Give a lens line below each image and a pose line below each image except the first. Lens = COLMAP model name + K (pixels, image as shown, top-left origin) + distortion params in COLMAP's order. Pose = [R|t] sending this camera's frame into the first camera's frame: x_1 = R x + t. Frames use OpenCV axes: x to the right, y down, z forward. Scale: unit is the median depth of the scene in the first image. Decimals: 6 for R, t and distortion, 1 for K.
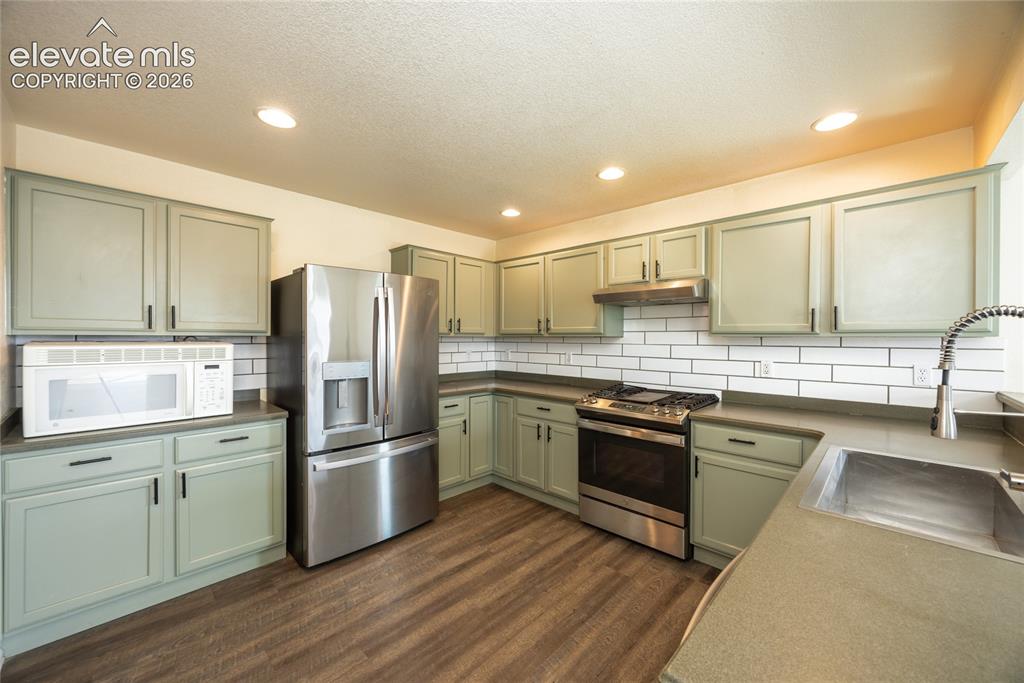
lens RADIAL K [[389.5, 0, 513.8], [0, 389.5, 338.5], [0, 0, 1]] dist [-0.000319, 0.000028]
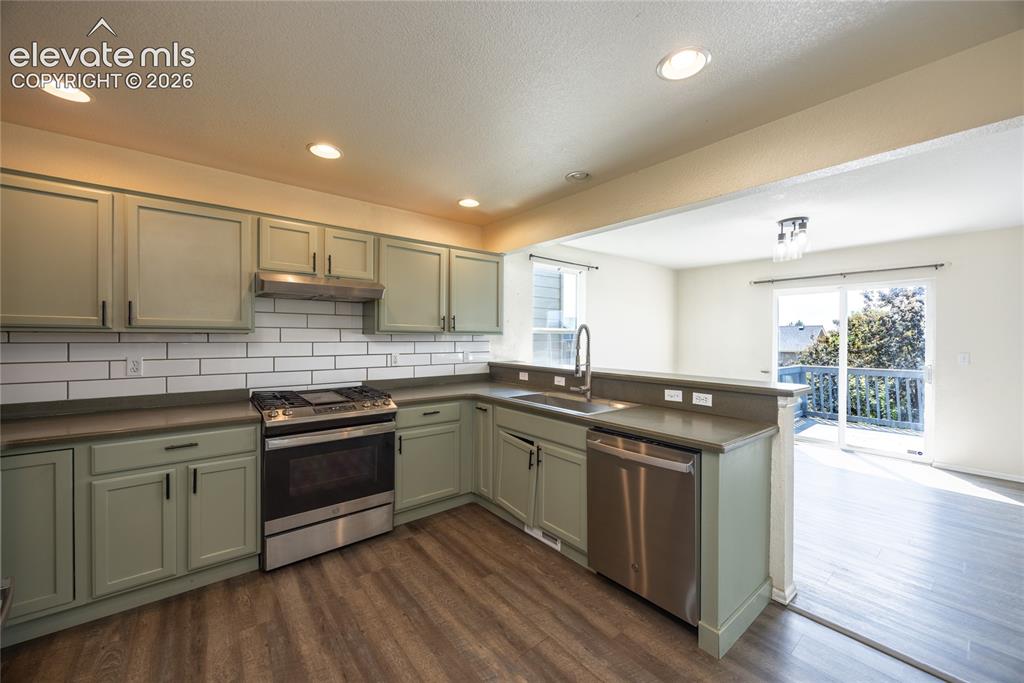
lens RADIAL K [[389.5, 0, 513.8], [0, 389.5, 338.5], [0, 0, 1]] dist [-0.000319, 0.000028]
pose [[0.122415, -0.008486, 0.992443, -0.579695], [-0.004544, 0.999948, 0.009111, -0.004730], [-0.992469, -0.005625, 0.122370, 0.456710]]
